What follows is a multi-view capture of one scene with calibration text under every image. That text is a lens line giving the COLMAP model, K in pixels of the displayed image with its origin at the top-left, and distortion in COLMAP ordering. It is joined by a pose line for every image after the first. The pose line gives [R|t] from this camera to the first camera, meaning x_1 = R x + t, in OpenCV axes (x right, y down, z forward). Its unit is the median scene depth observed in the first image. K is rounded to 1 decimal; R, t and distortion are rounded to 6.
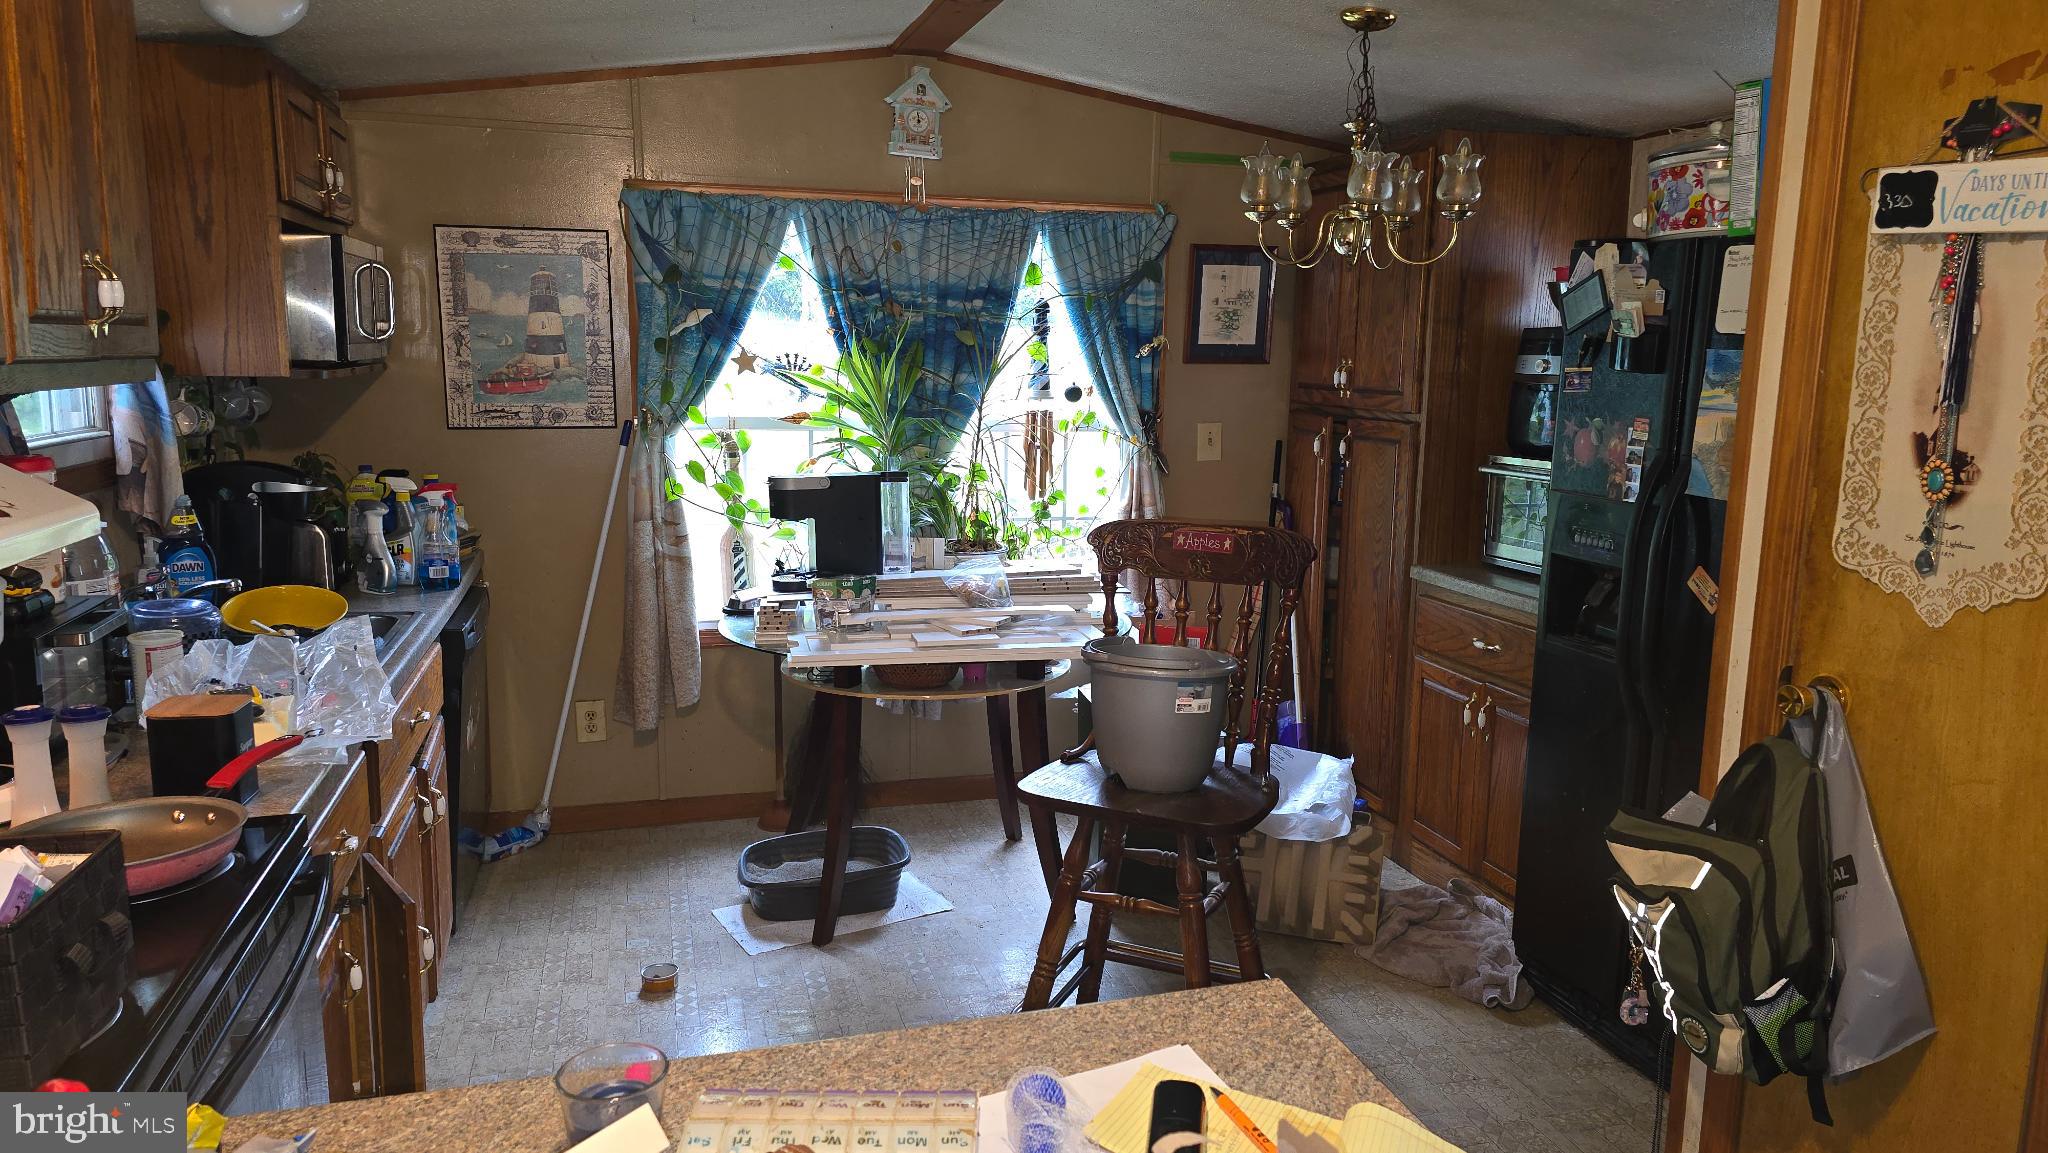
lens RADIAL K [[1370.8, 0, 1023.4], [0, 1370.8, 579.9], [0, 0, 1]] dist [0.072930, -0.066669]
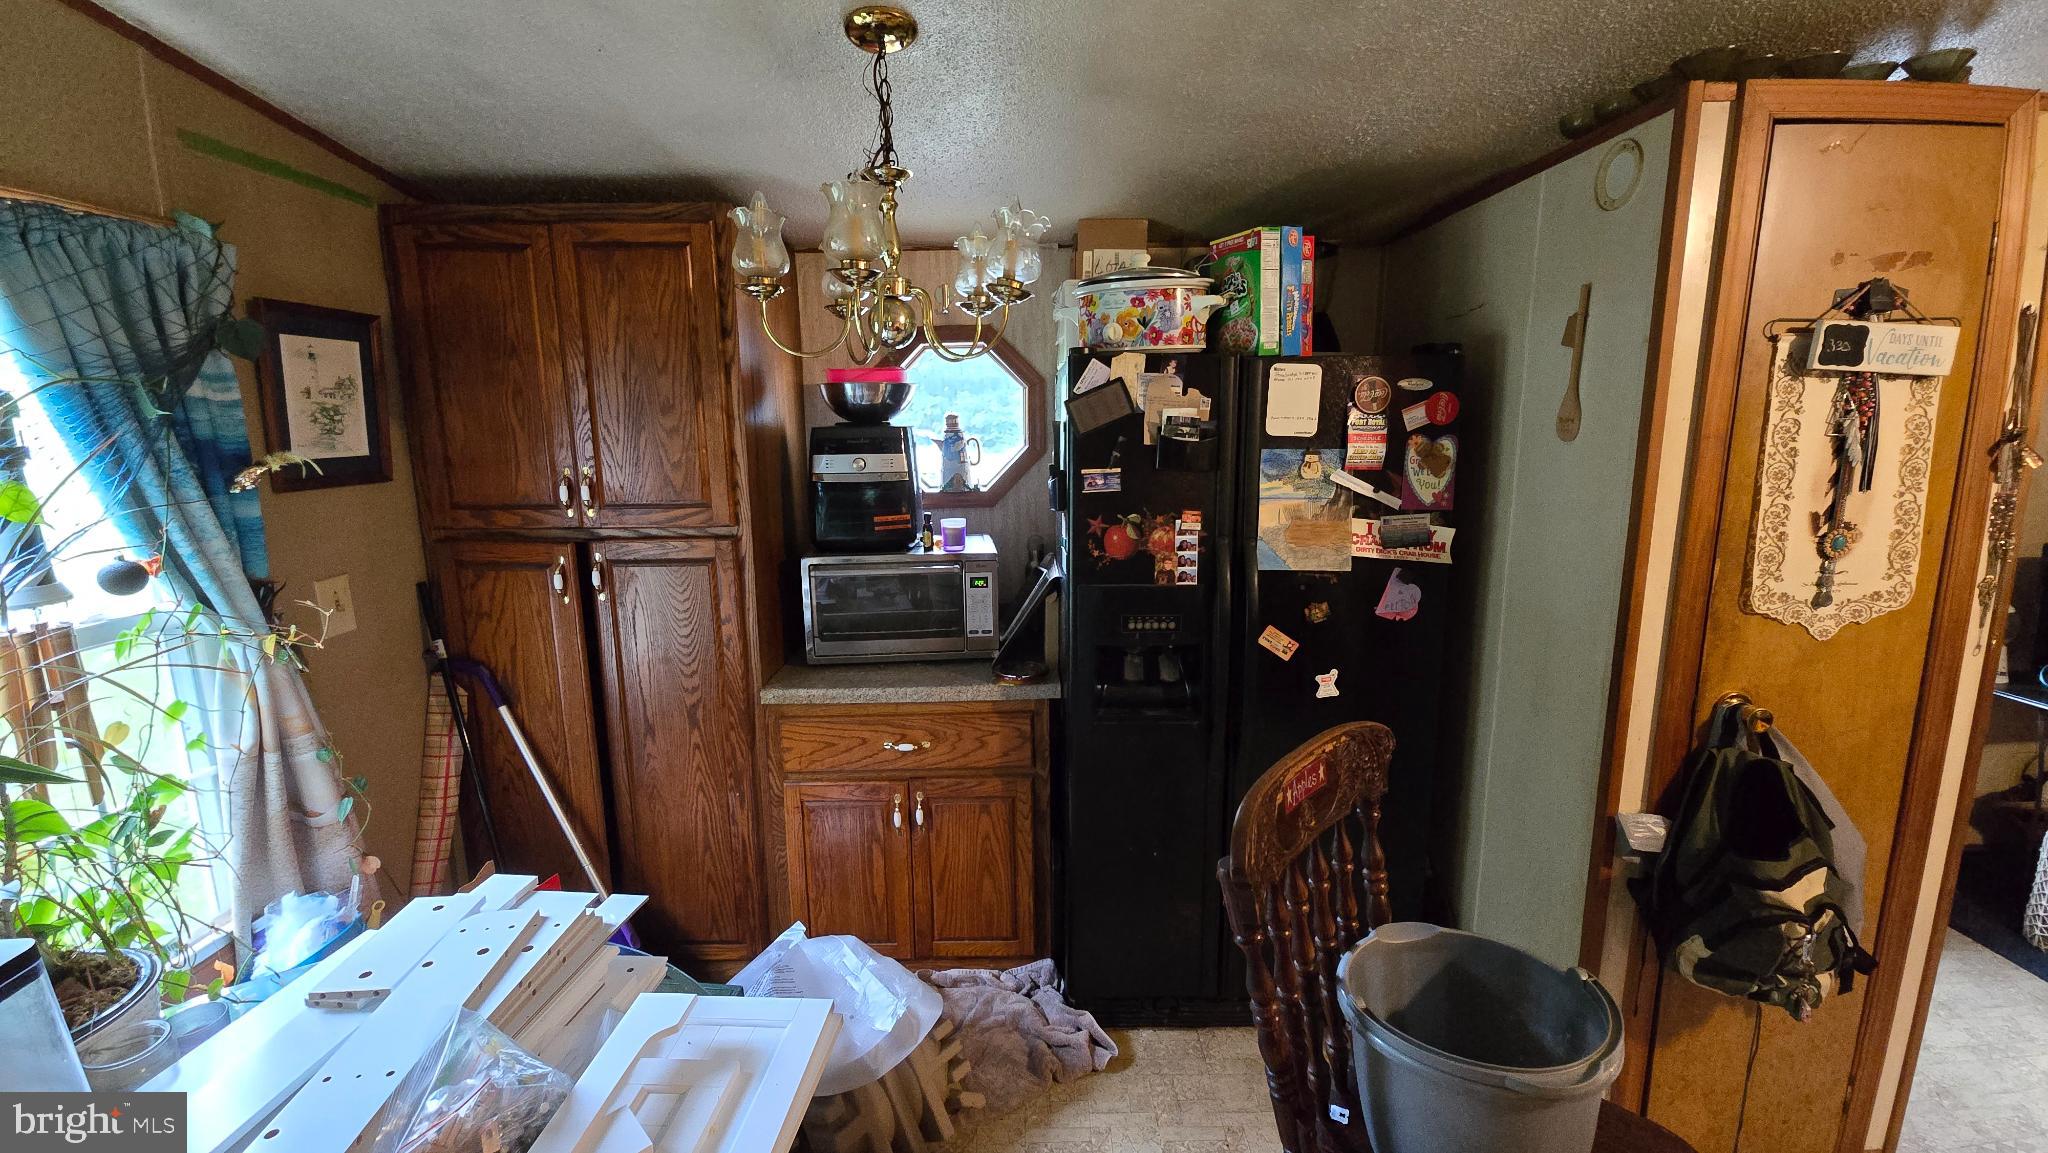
lens RADIAL K [[834.7, 0, 1027.3], [0, 834.7, 570.4], [0, 0, 1]] dist [-0.002040, 0.001046]
pose [[0.277369, -0.191426, 0.941500, -0.170646], [0.176760, 0.973390, 0.145836, -0.136476], [-0.944364, 0.125969, 0.303824, 0.657867]]
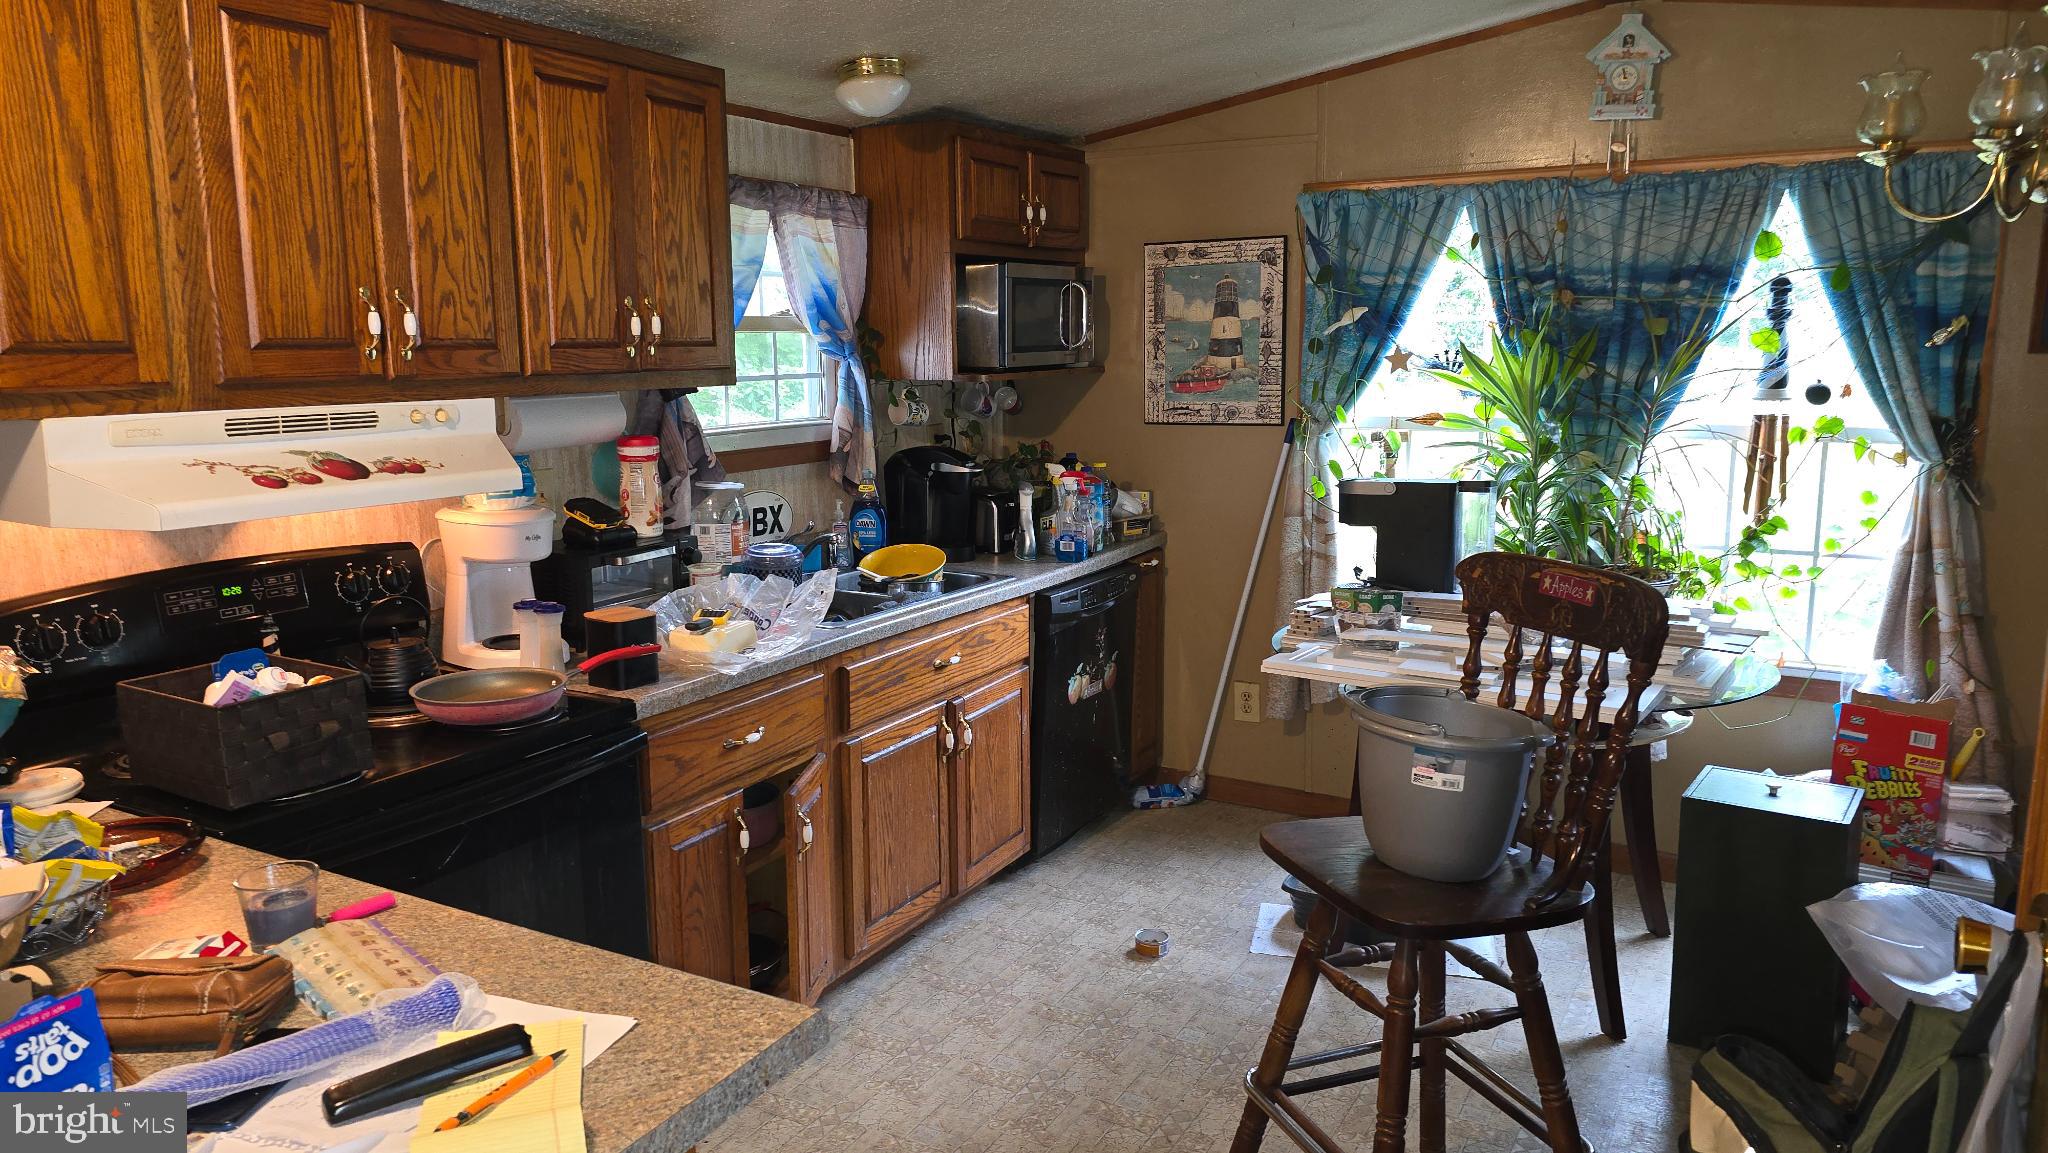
lens RADIAL K [[1370.8, 0, 1018.7], [0, 1370.8, 574.3], [0, 0, 1]] dist [0.072930, -0.066669]
pose [[0.697664, 0.103862, -0.708856, 0.318436], [-0.101484, 0.993786, 0.045729, -0.026703], [0.709201, 0.040034, 0.703869, 0.138269]]
